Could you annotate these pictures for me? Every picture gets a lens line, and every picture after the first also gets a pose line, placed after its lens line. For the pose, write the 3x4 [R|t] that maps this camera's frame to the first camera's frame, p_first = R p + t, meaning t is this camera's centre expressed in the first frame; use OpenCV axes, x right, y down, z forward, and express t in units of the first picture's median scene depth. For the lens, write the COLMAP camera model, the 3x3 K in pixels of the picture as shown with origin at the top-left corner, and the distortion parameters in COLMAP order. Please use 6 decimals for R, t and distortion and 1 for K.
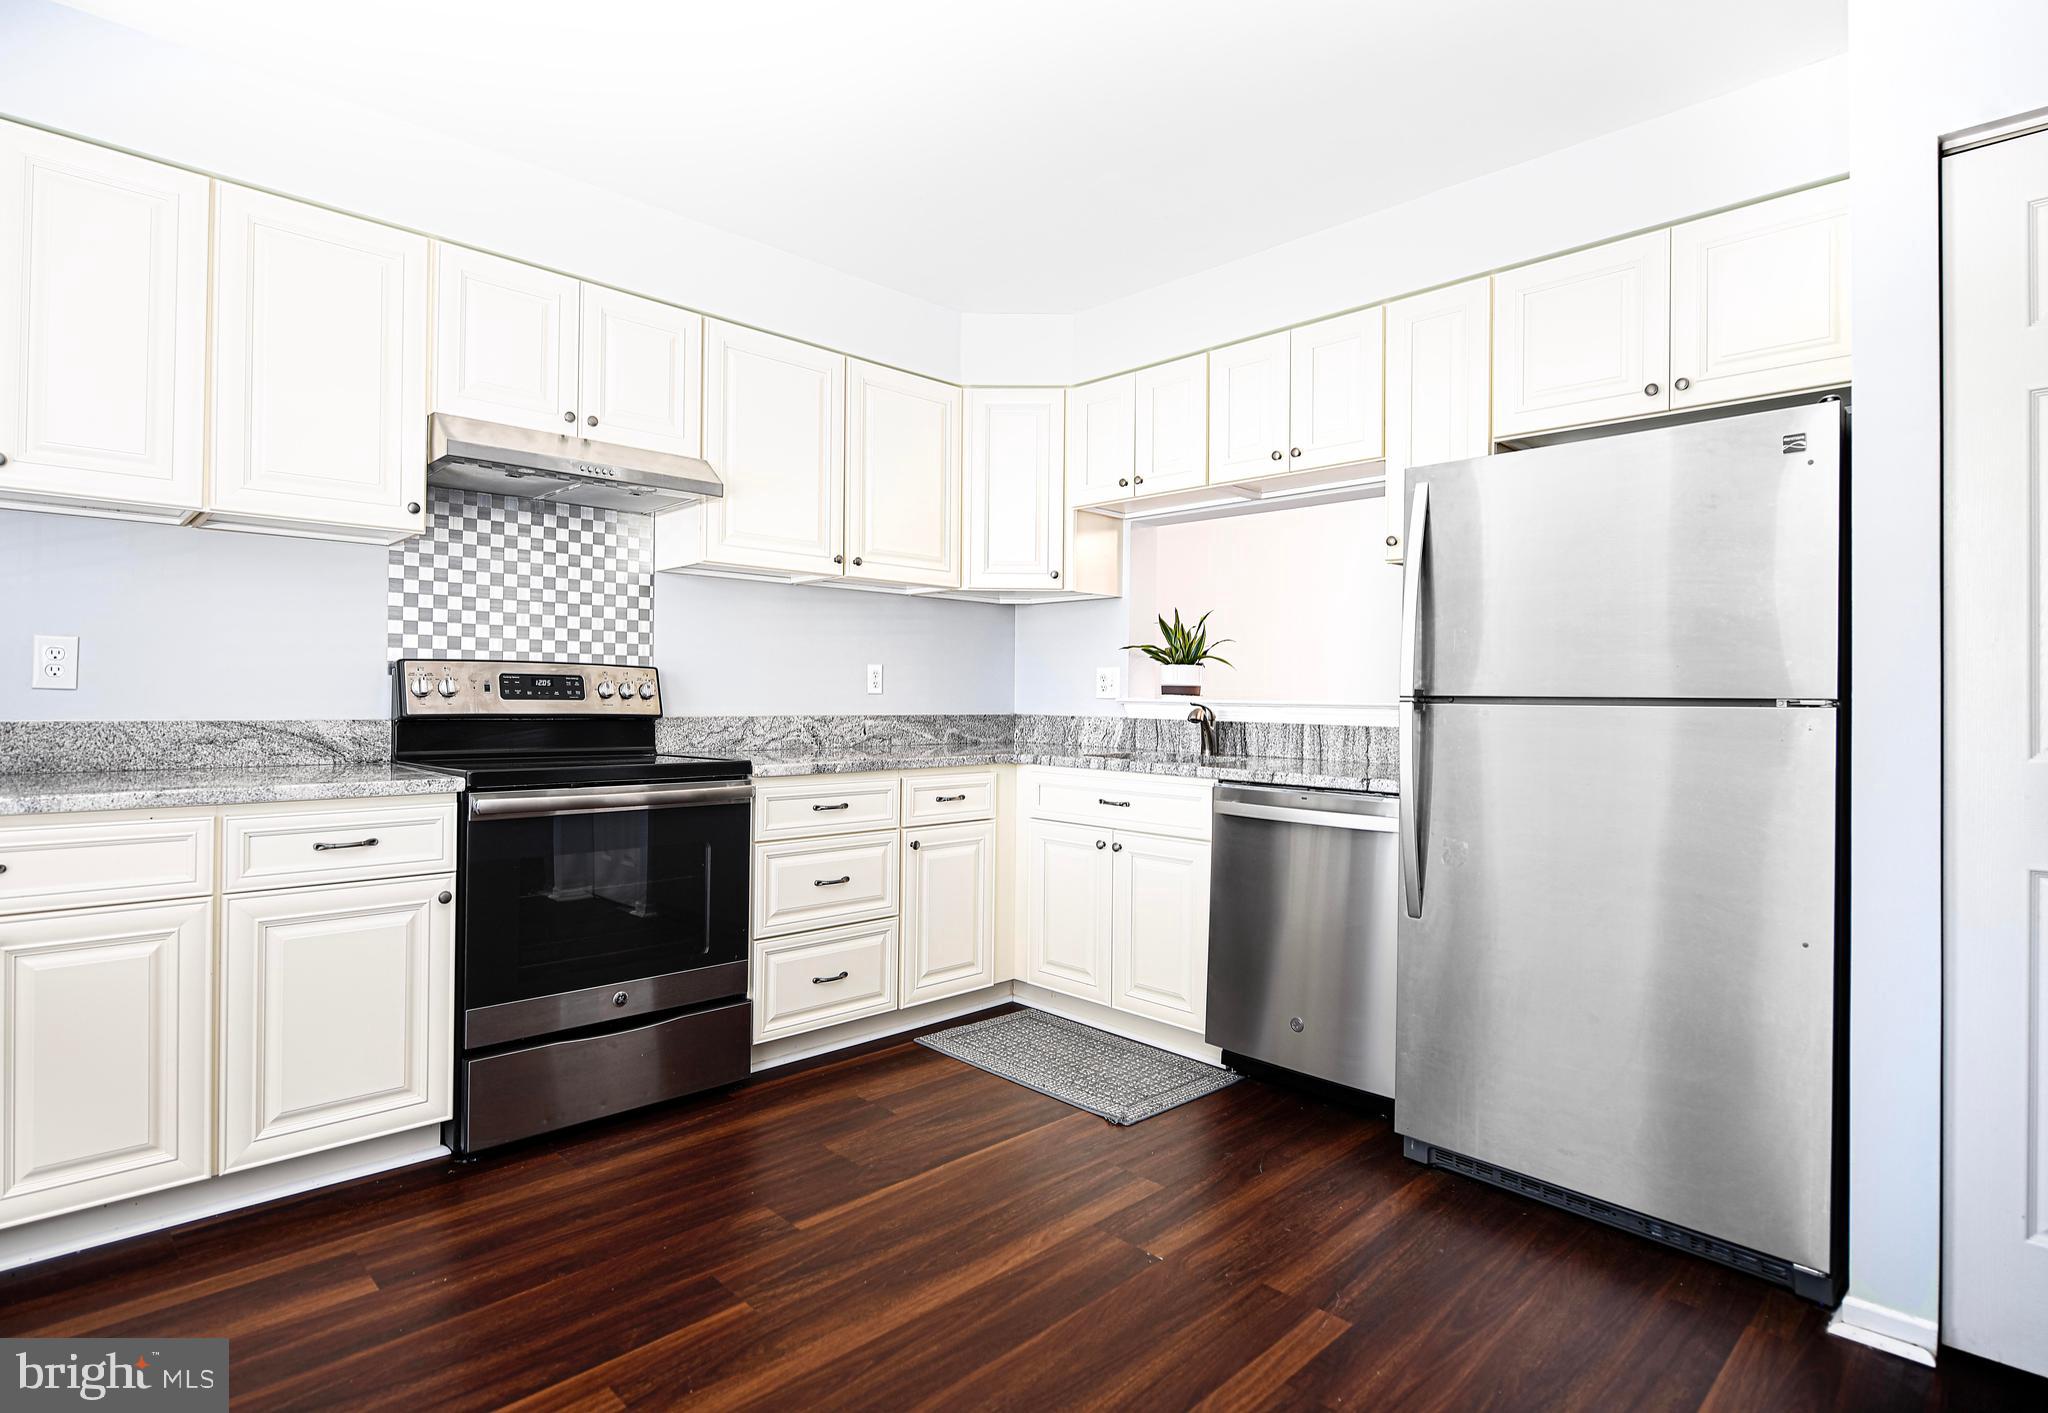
lens RADIAL K [[1056.3, 0, 995.3], [0, 1056.3, 691.7], [0, 0, 1]] dist [-0.004250, -0.001948]
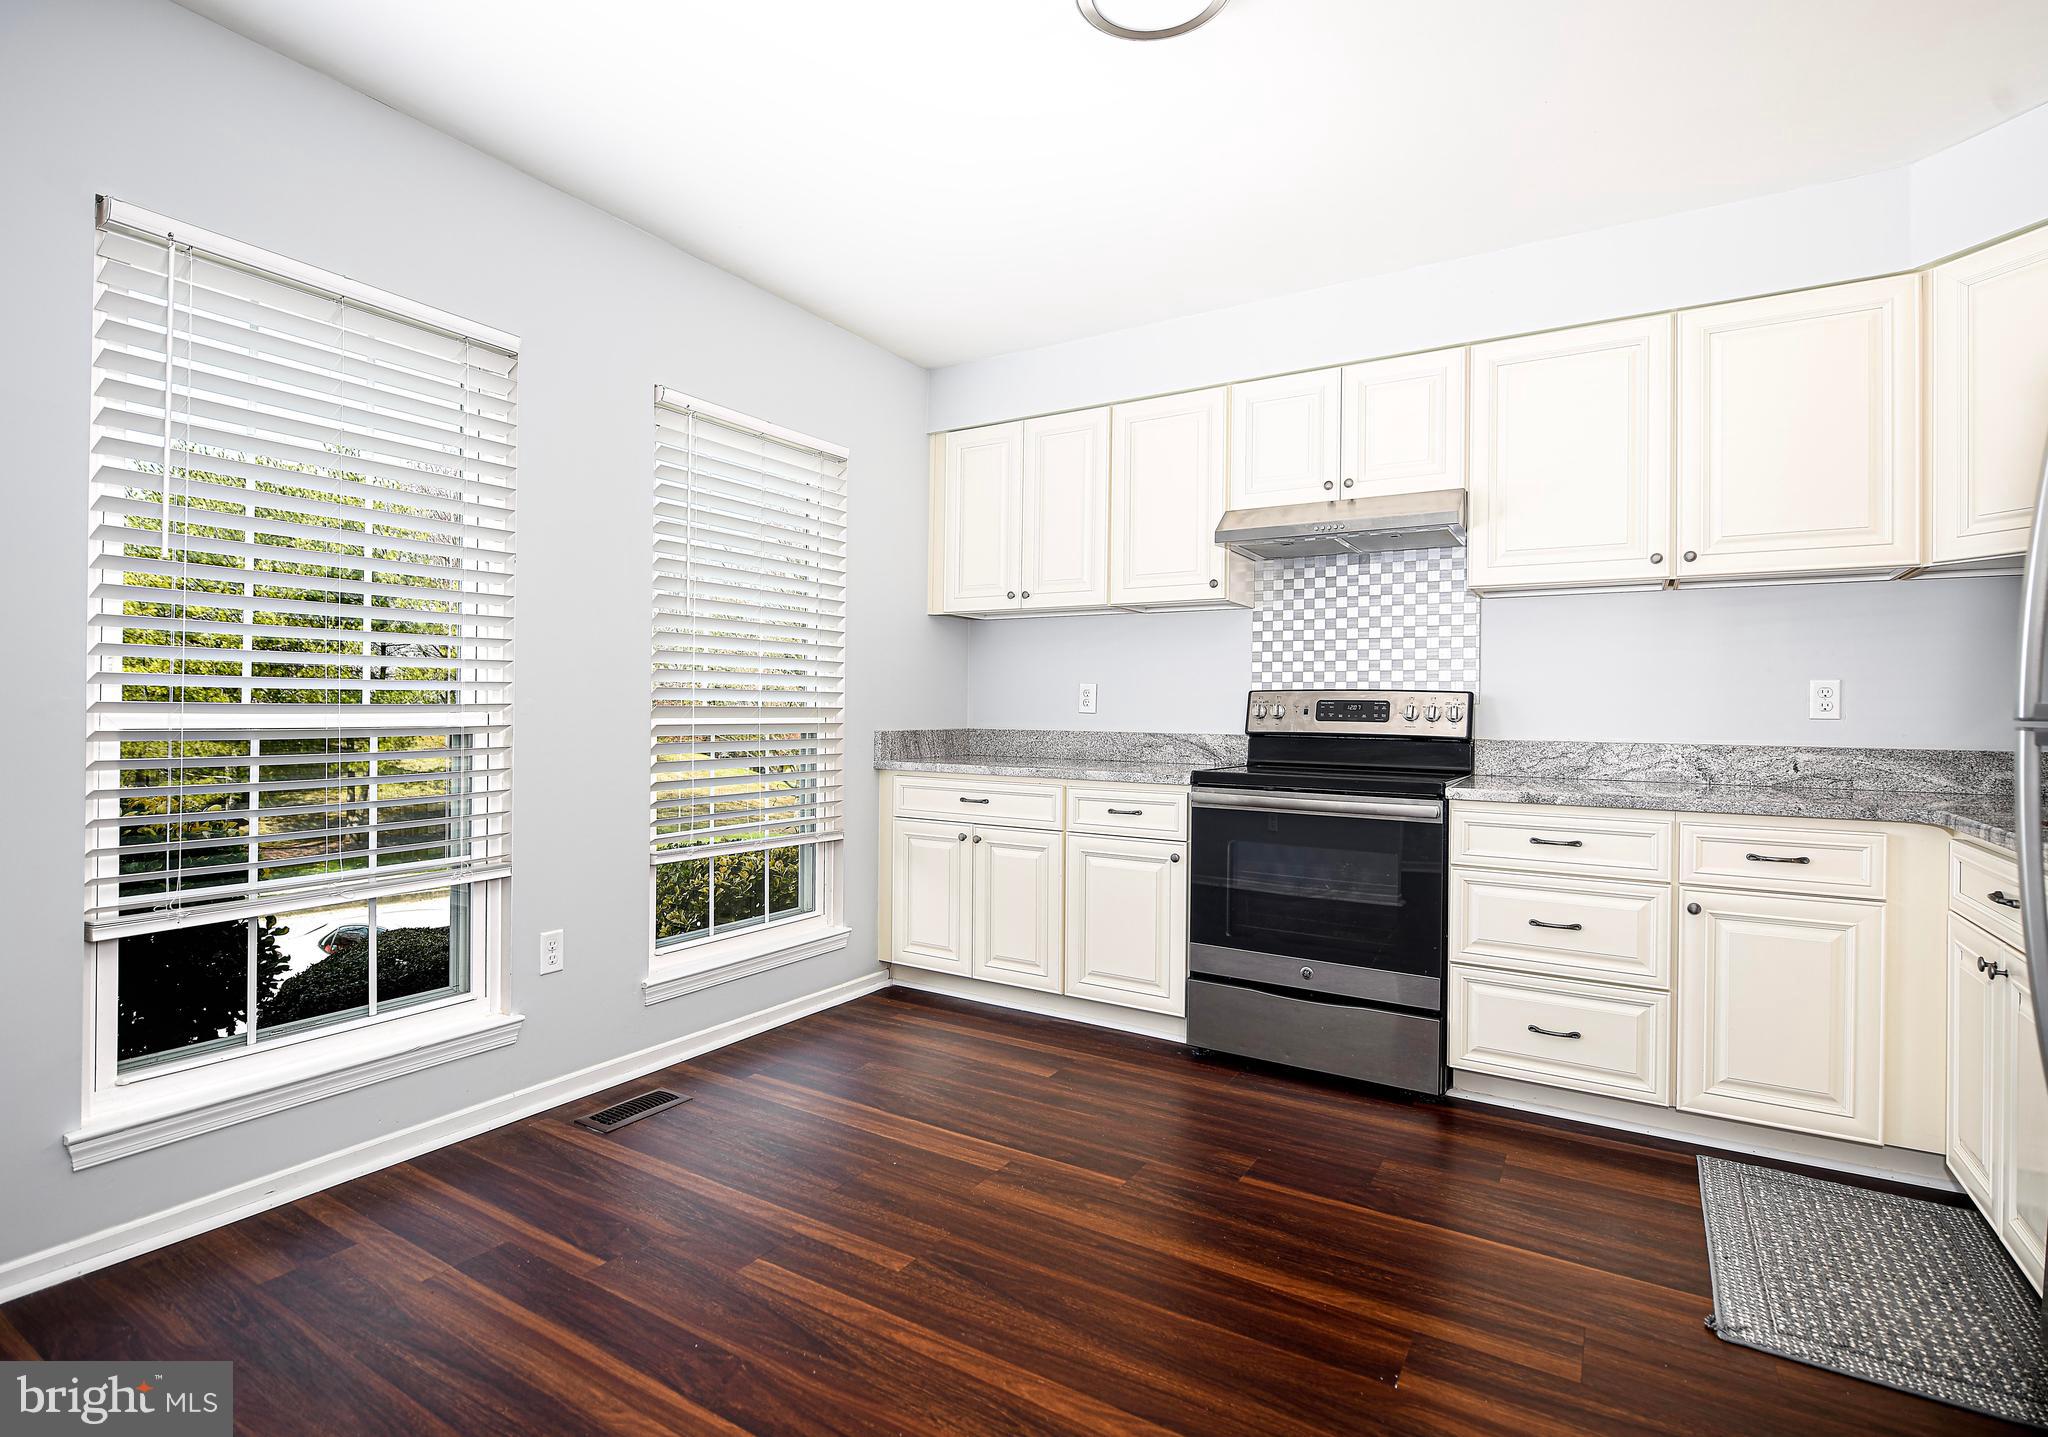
lens RADIAL K [[1010.5, 0, 973.0], [0, 1010.5, 702.3], [0, 0, 1]] dist [-0.012261, -0.001251]
pose [[0.227573, -0.013989, -0.973661, 0.564113], [-0.004725, 0.999869, -0.015470, 0.005365], [0.973750, 0.008121, 0.227477, 0.318457]]
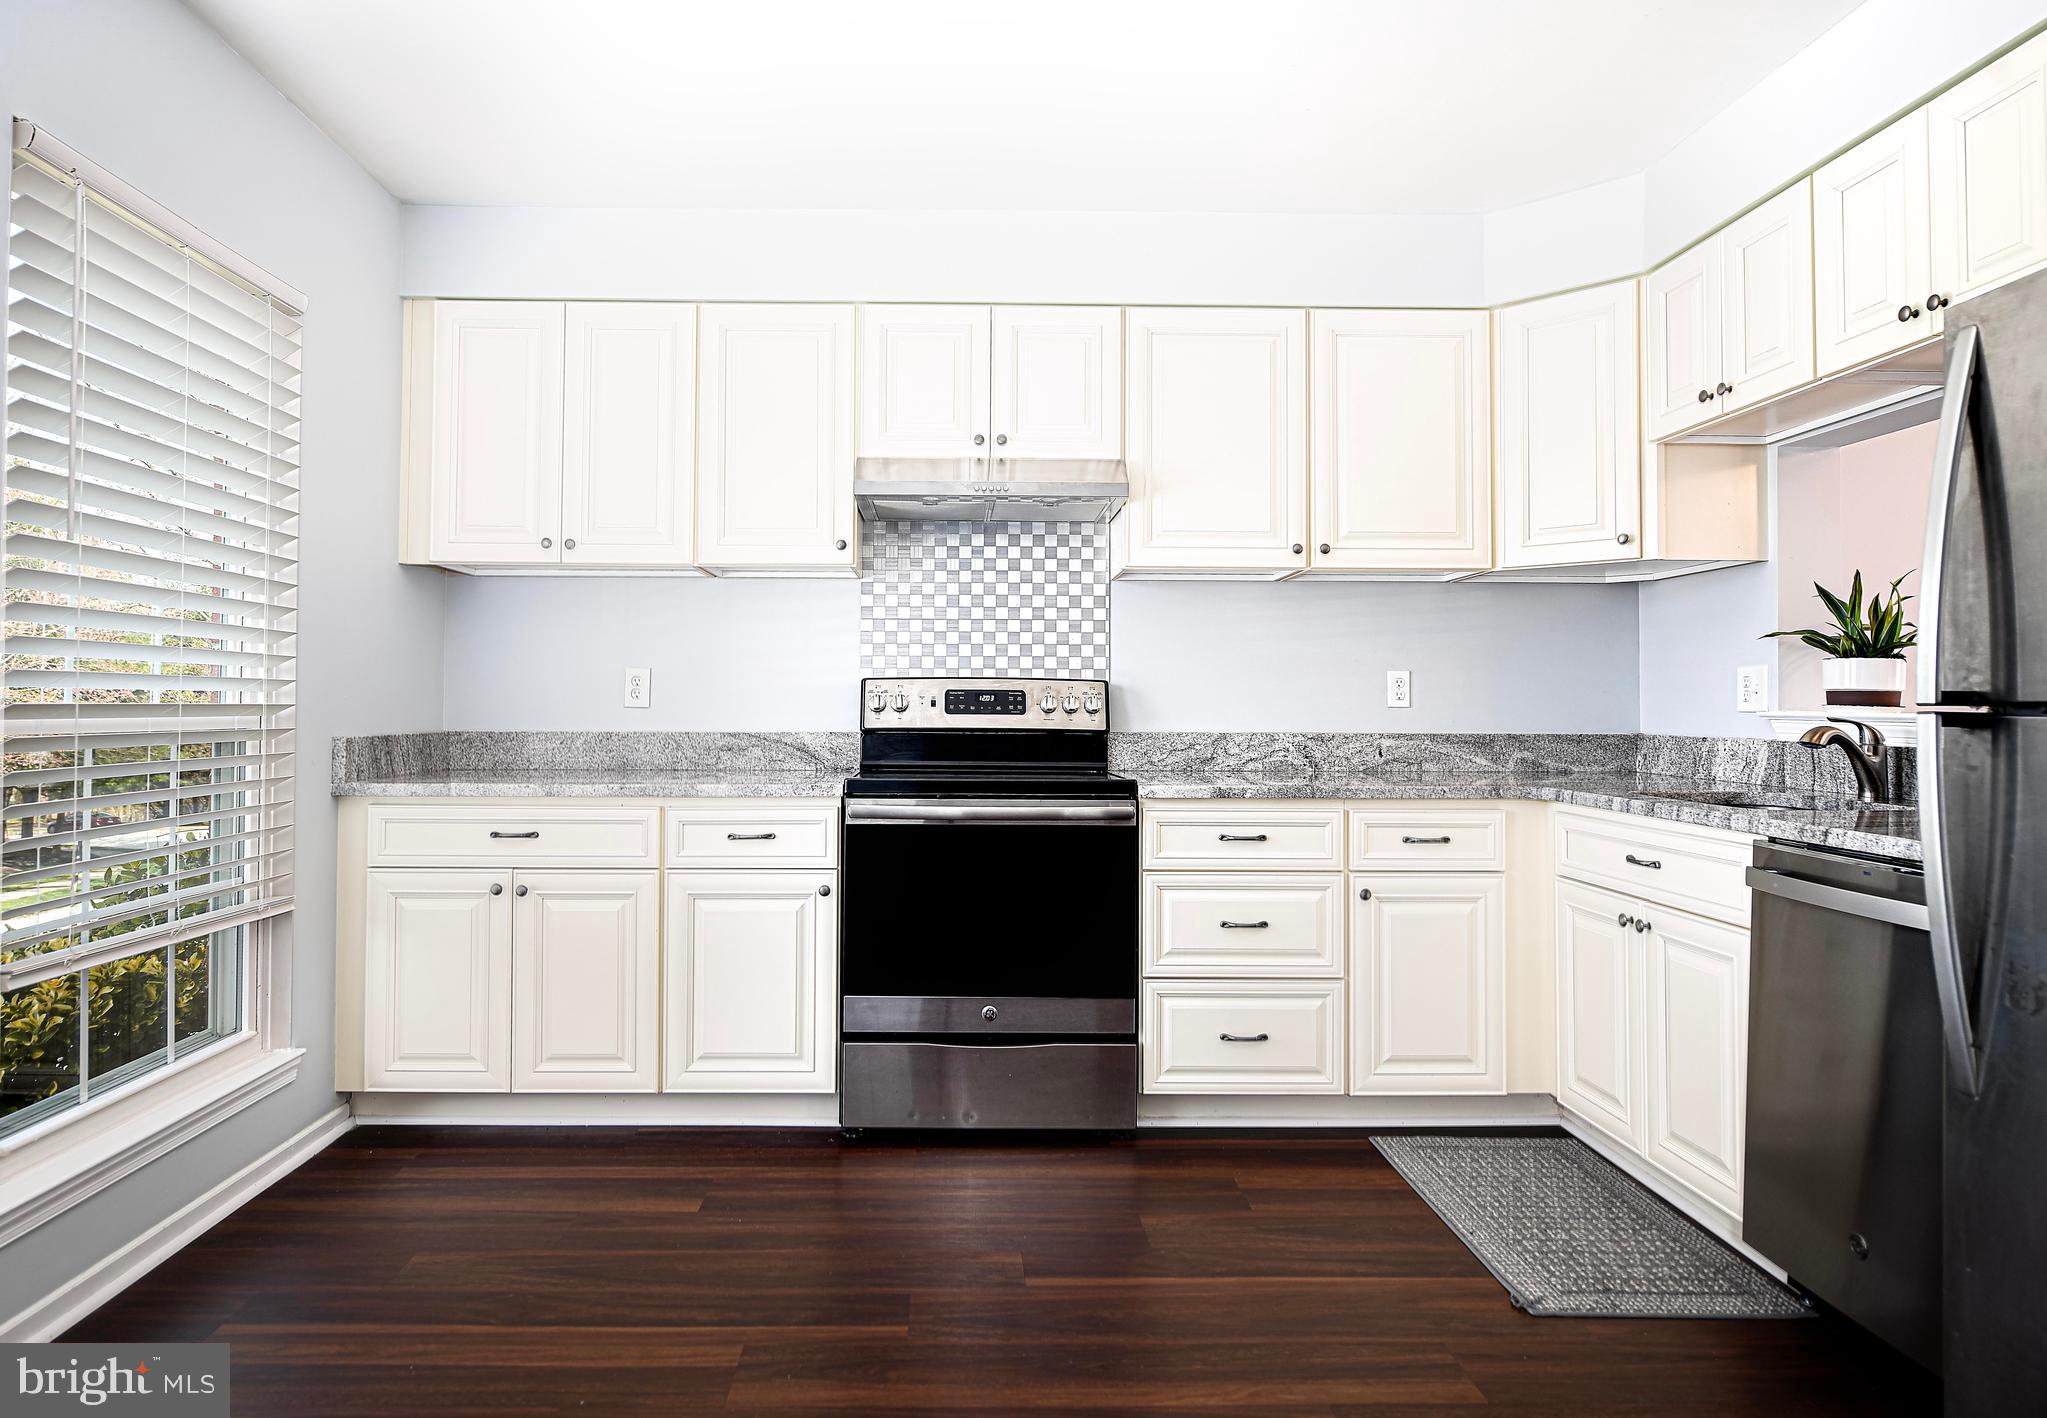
lens RADIAL K [[1202.7, 0, 965.6], [0, 1202.7, 676.0], [0, 0, 1]] dist [-0.000249, -0.003369]
pose [[0.731362, -0.024534, -0.681548, 0.348888], [0.006291, 0.999553, -0.029231, 0.003990], [0.681961, 0.017091, 0.731189, 0.124698]]
